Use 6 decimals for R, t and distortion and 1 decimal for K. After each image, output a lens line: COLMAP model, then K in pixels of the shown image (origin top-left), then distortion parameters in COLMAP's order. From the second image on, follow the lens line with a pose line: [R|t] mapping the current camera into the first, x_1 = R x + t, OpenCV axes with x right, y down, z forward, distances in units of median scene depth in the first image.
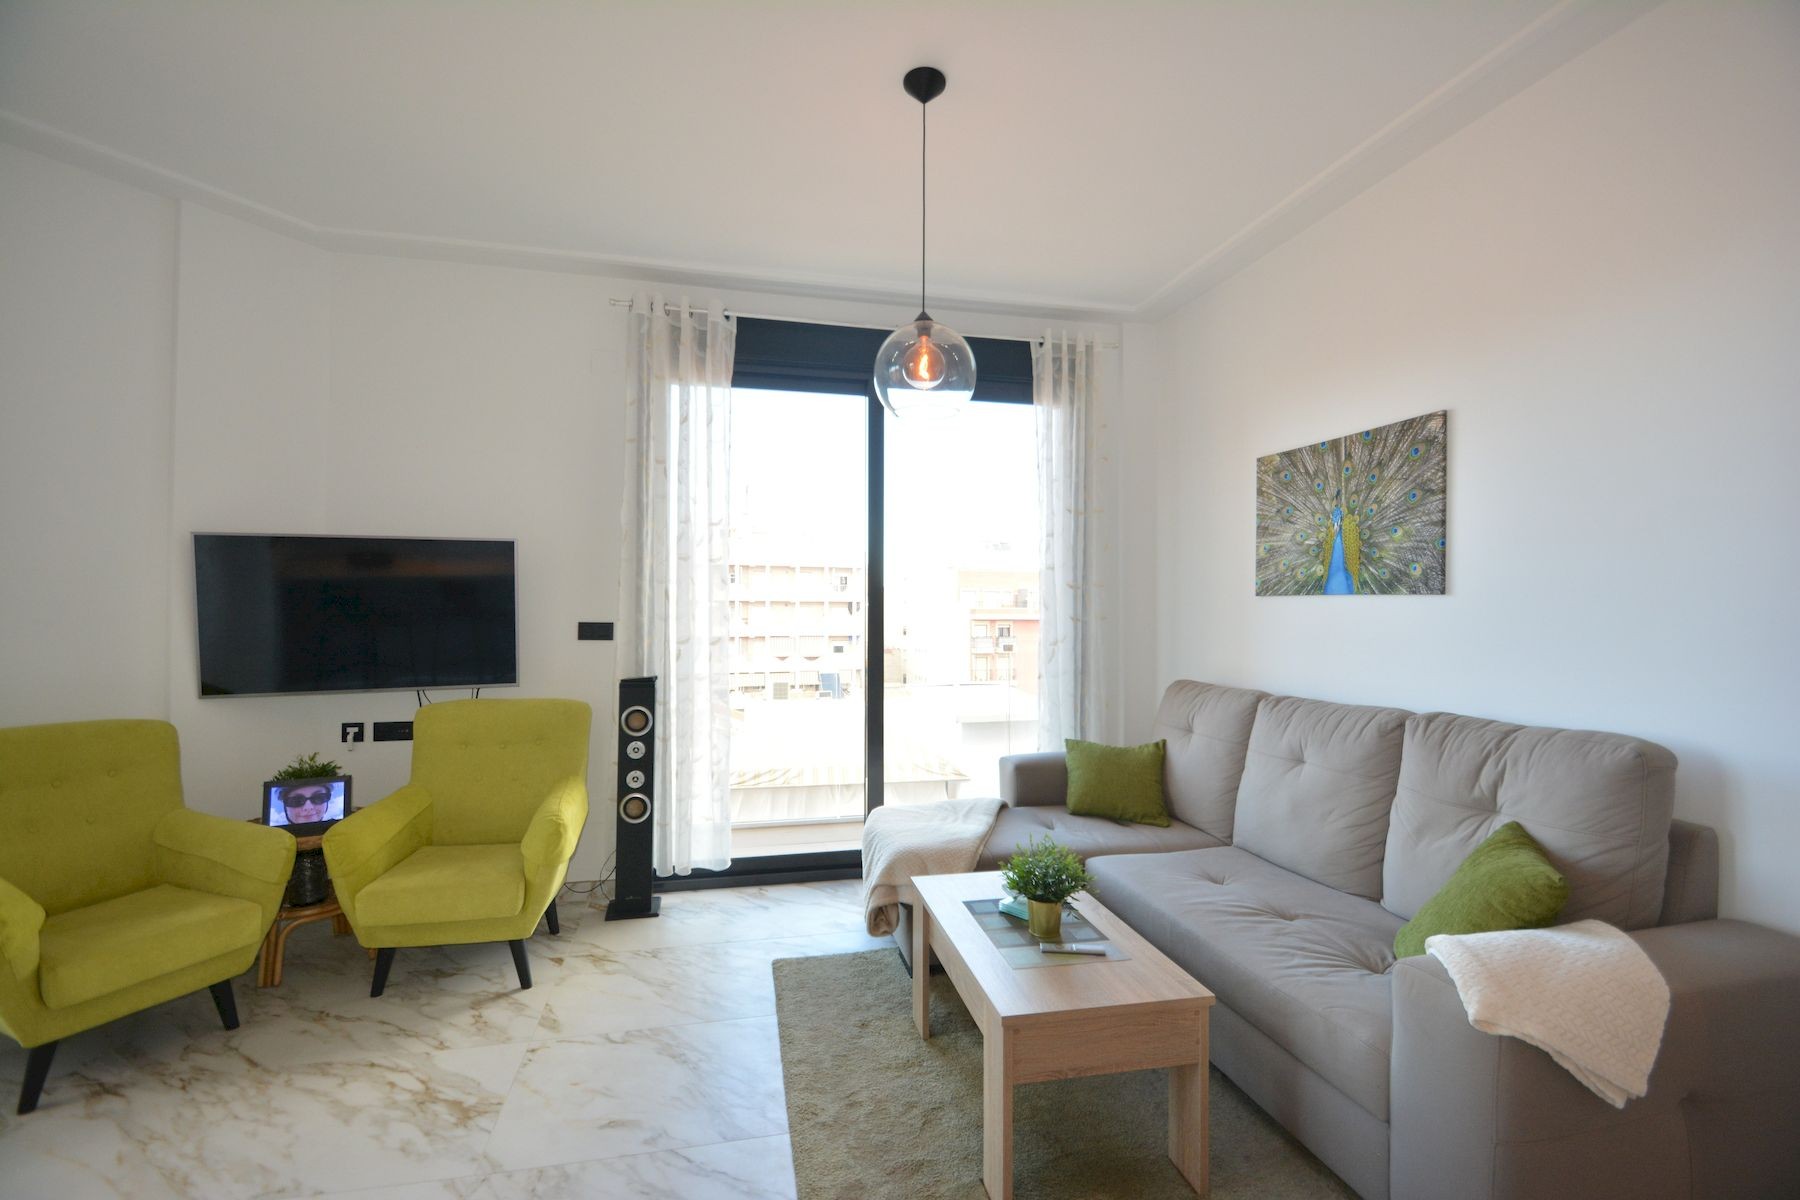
lens RADIAL K [[791.1, 0, 897.8], [0, 791.1, 604.3], [0, 0, 1]] dist [0.015719, -0.016399]
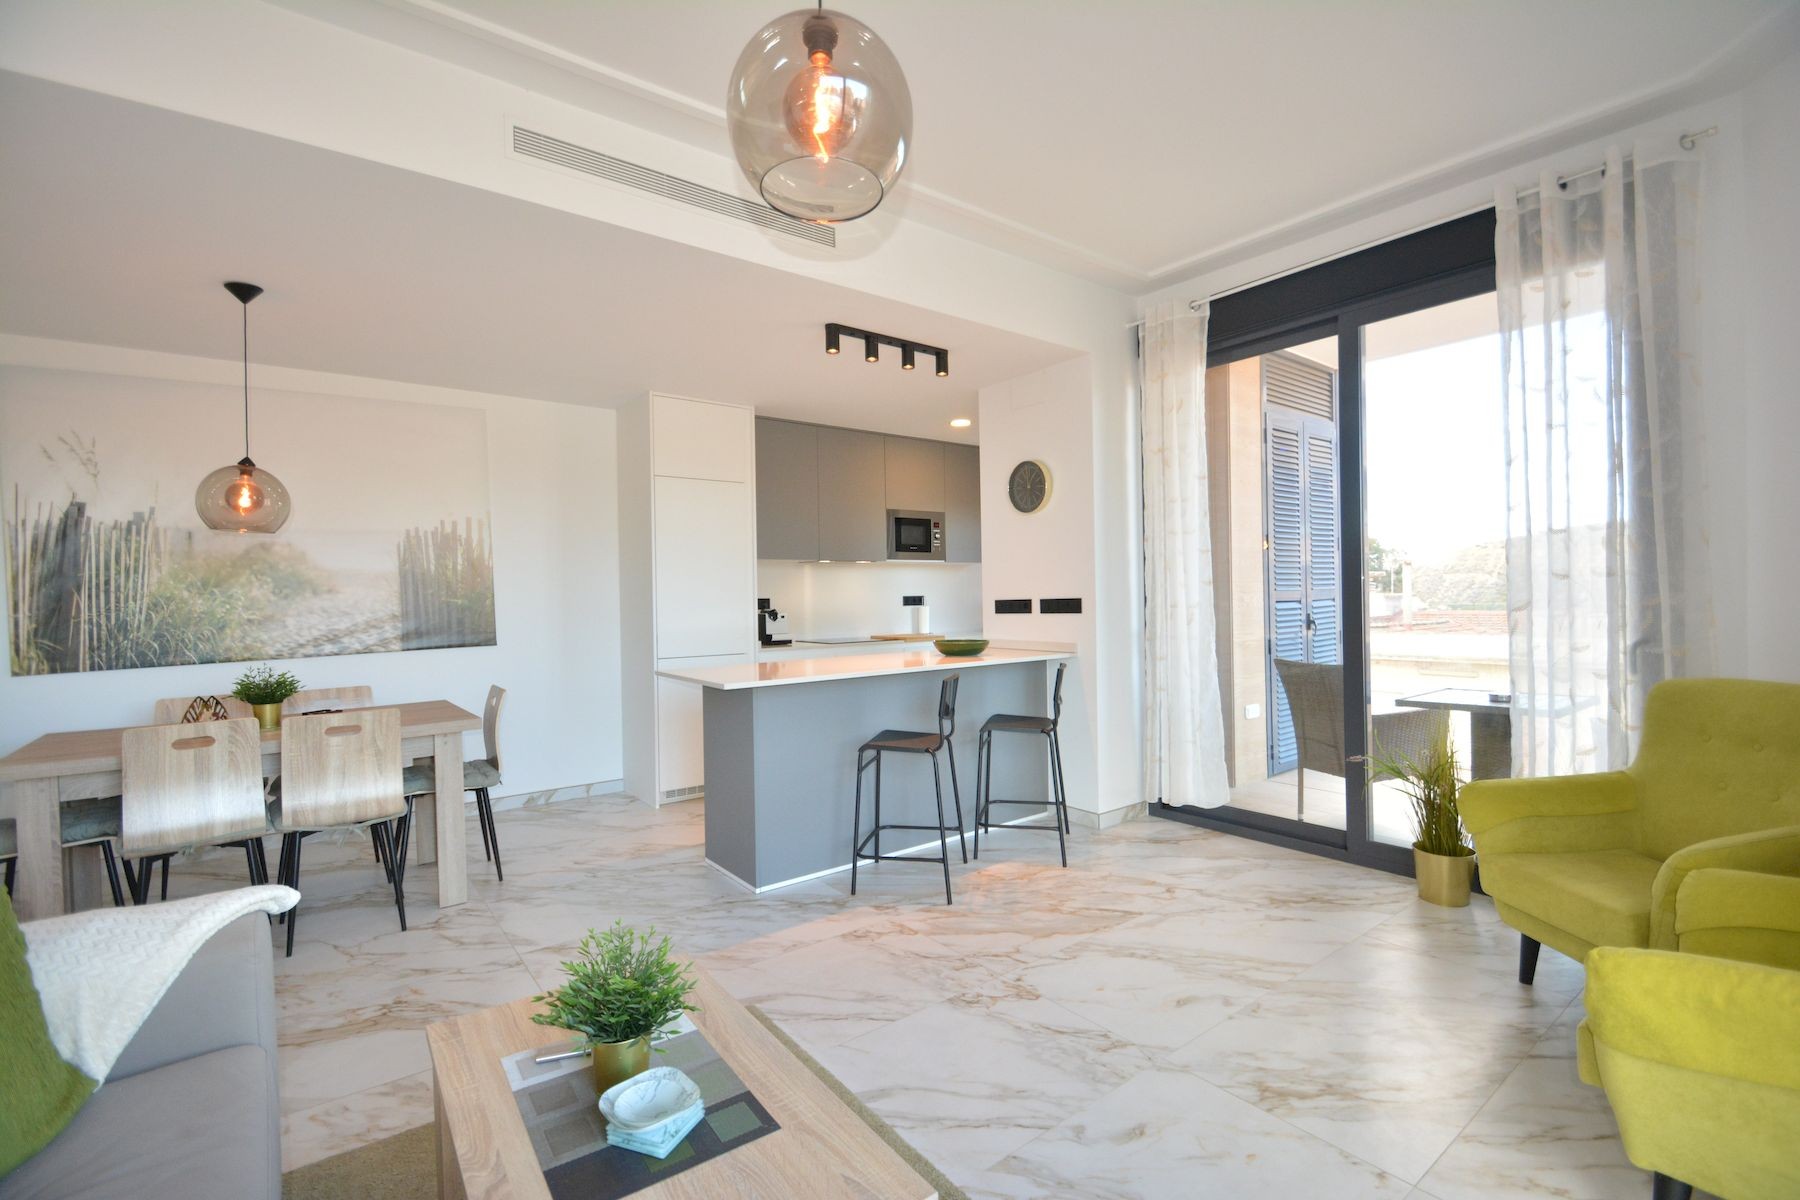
lens RADIAL K [[791.1, 0, 899.5], [0, 791.1, 603.3], [0, 0, 1]] dist [0.015719, -0.016399]
pose [[-0.911803, 0.016596, -0.410292, 0.163578], [0.020760, 0.999768, -0.005696, 0.036353], [0.410102, -0.013711, -0.911937, 1.136010]]
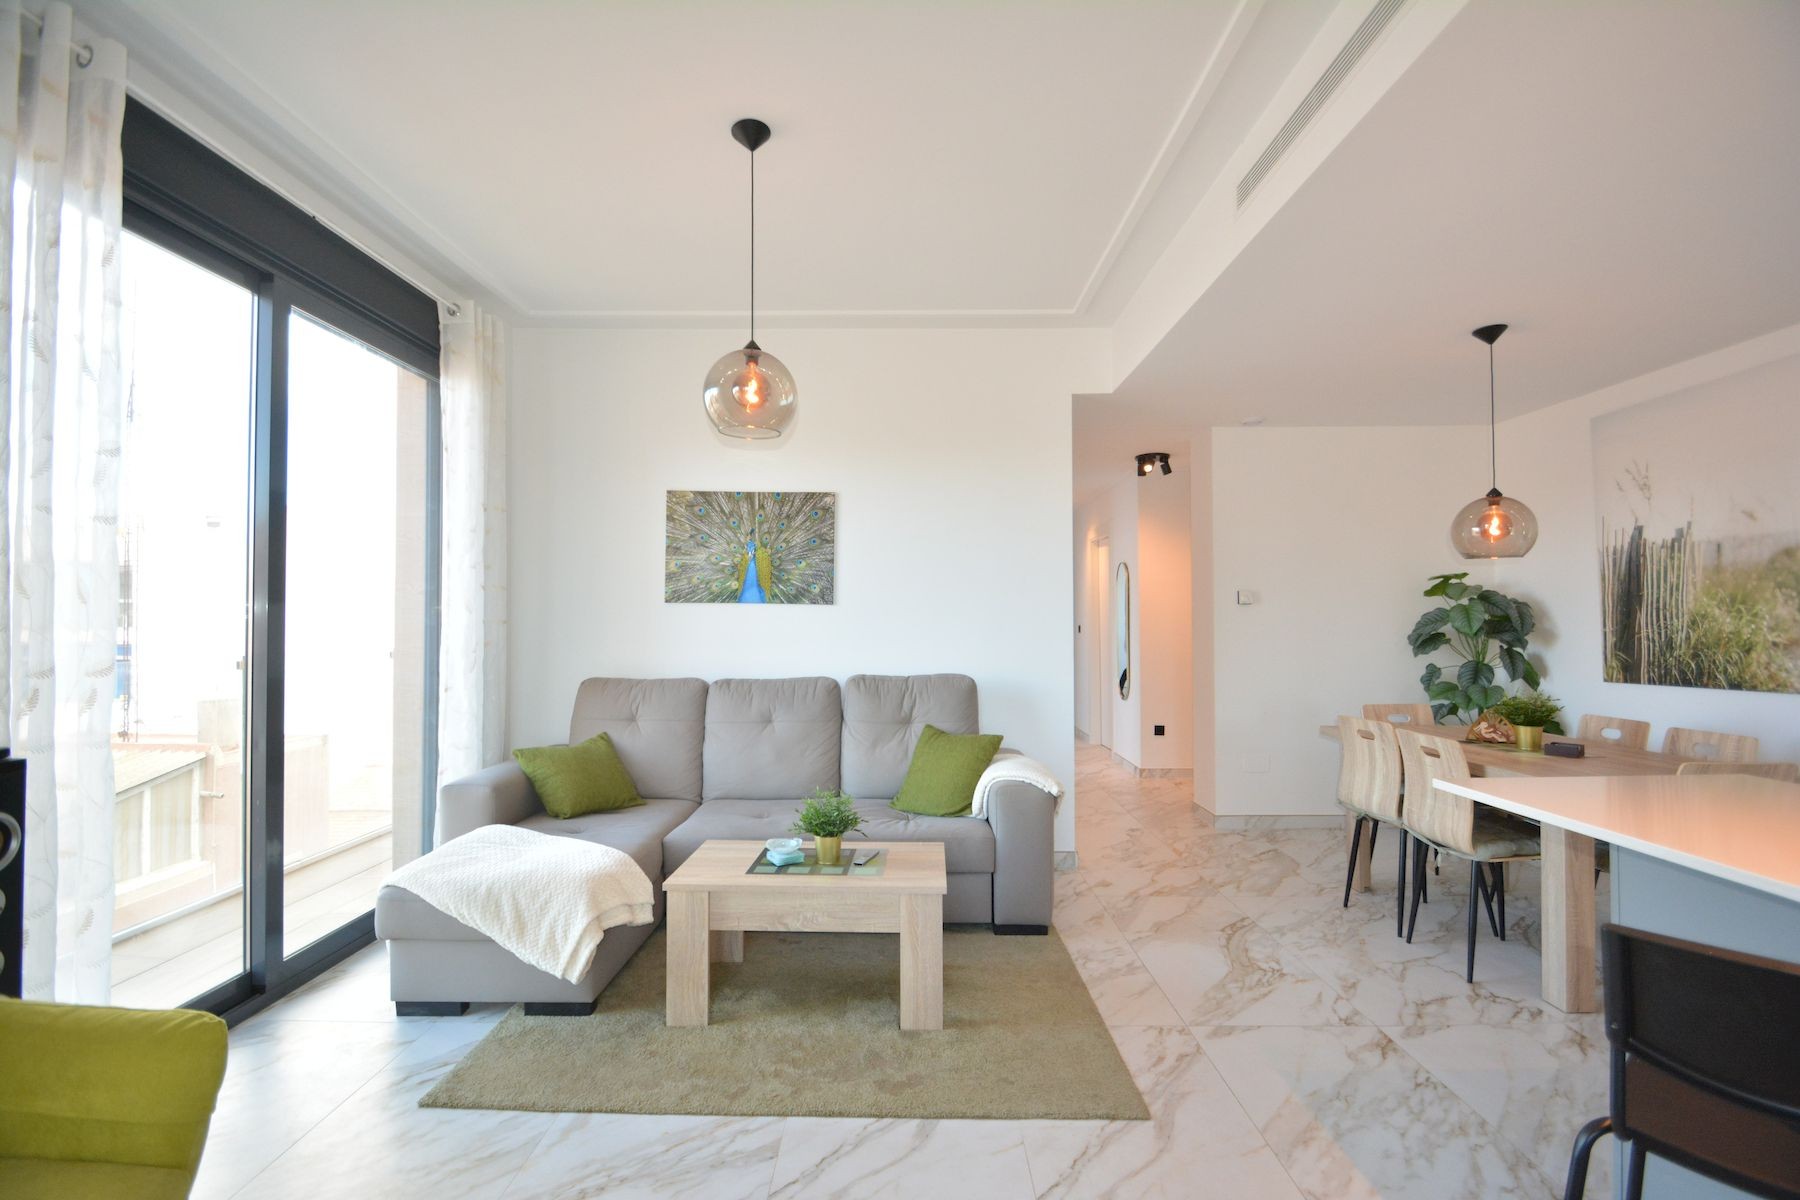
lens RADIAL K [[791.1, 0, 897.2], [0, 791.1, 604.9], [0, 0, 1]] dist [0.015719, -0.016399]
pose [[0.239820, 0.013585, 0.970722, -0.726623], [-0.008868, 0.999891, -0.011802, 0.005141], [-0.970777, -0.005778, 0.239914, 0.401464]]
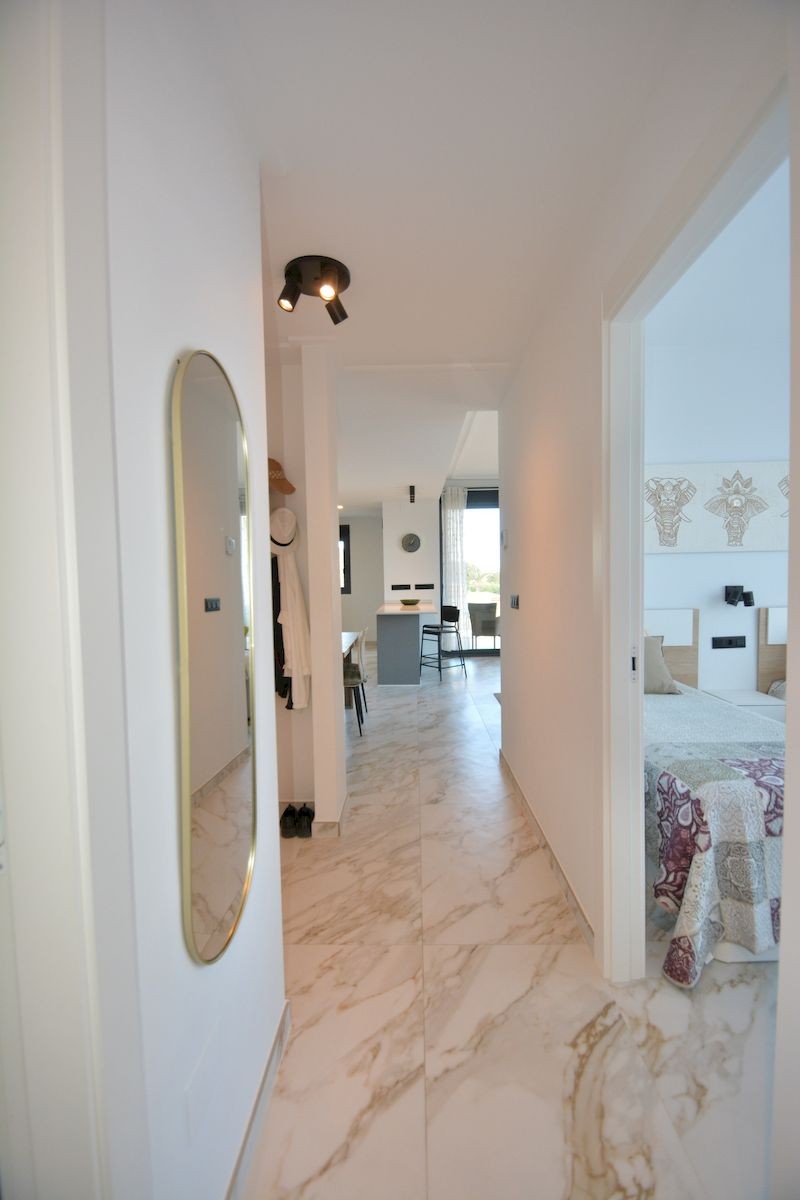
lens RADIAL K [[527.4, 0, 397.6], [0, 527.4, 603.7], [0, 0, 1]] dist [0.015719, -0.016399]
pose [[-0.260146, 0.050407, -0.964253, 1.919620], [0.030197, 0.998573, 0.044055, 0.003327], [0.965097, -0.017657, -0.261297, 0.523839]]
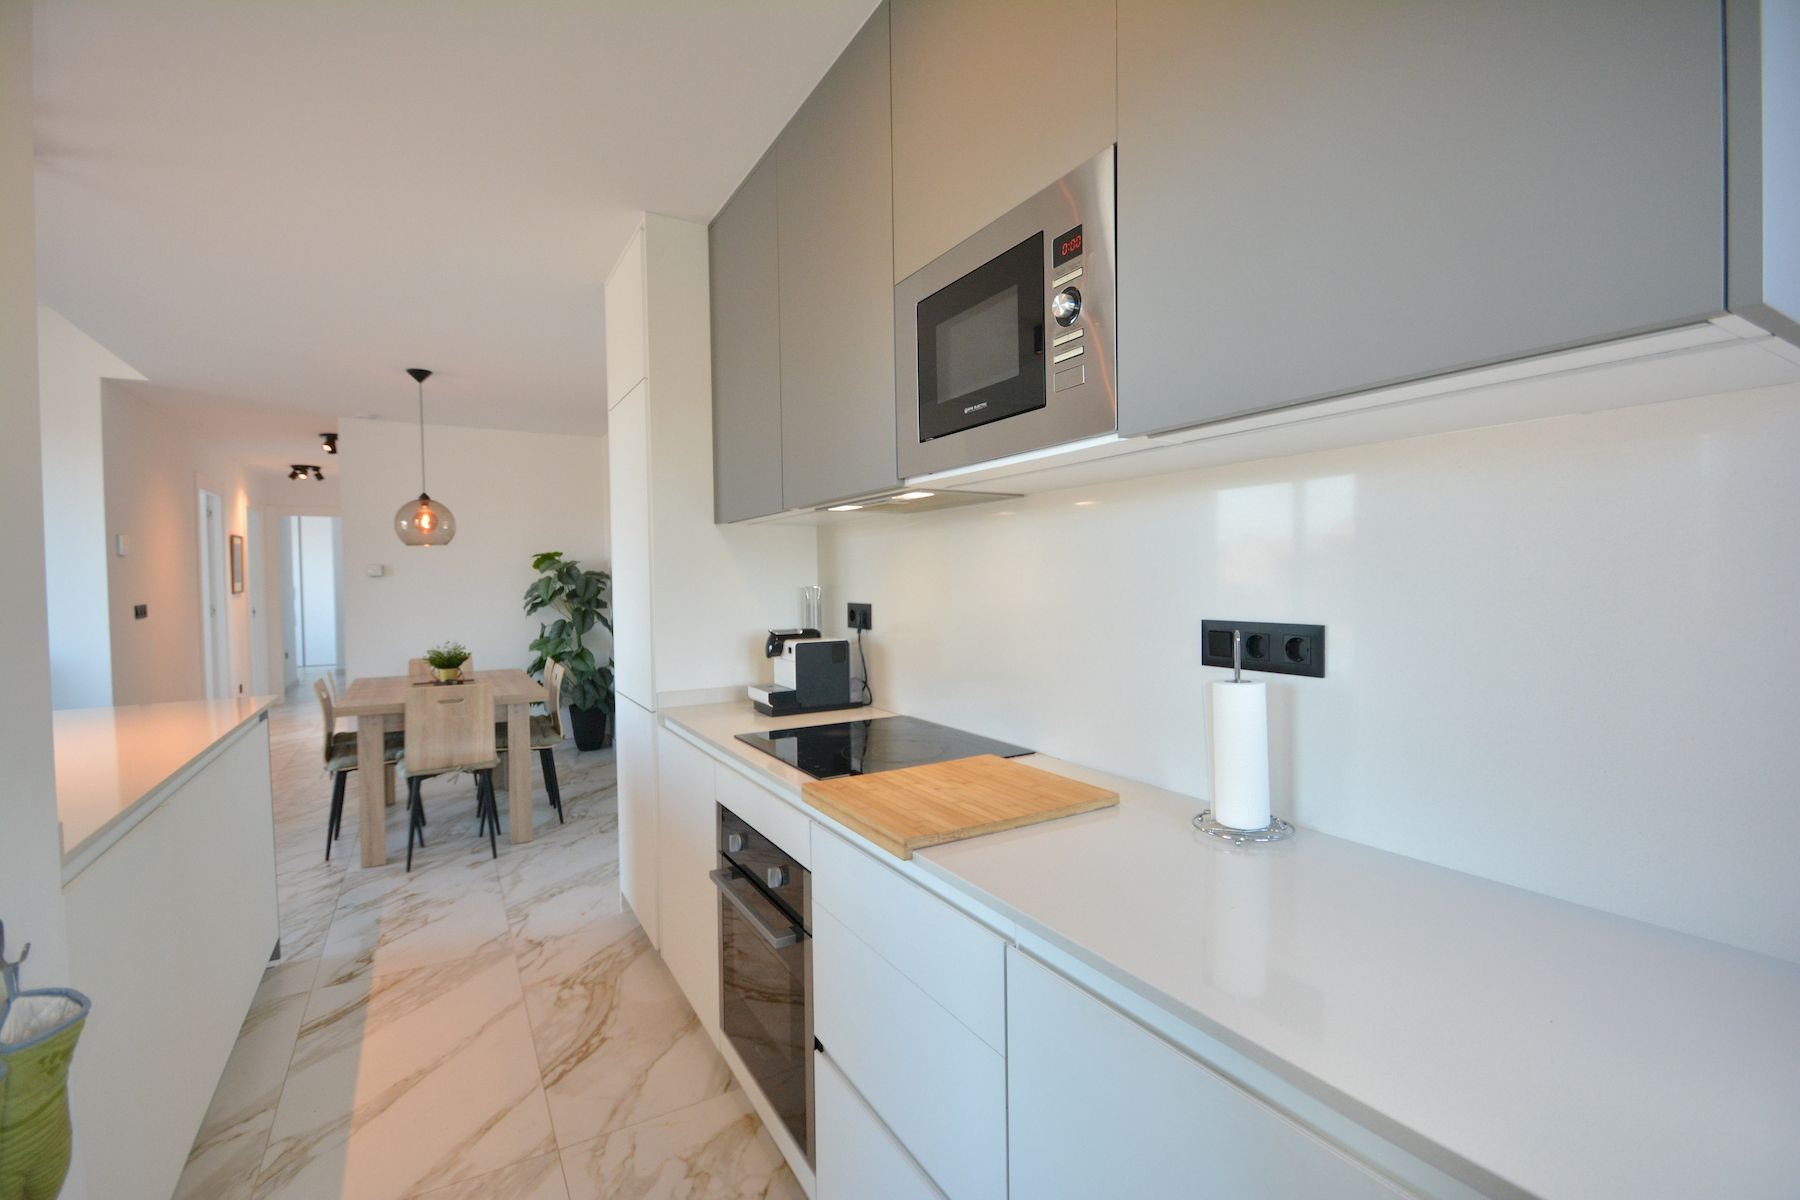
lens RADIAL K [[791.1, 0, 897.9], [0, 791.1, 601.2], [0, 0, 1]] dist [0.015719, -0.016399]
pose [[-0.294818, -0.027972, 0.955144, -1.116195], [-0.001848, 0.999586, 0.028703, -0.019171], [-0.955552, 0.006697, -0.294748, -0.514845]]
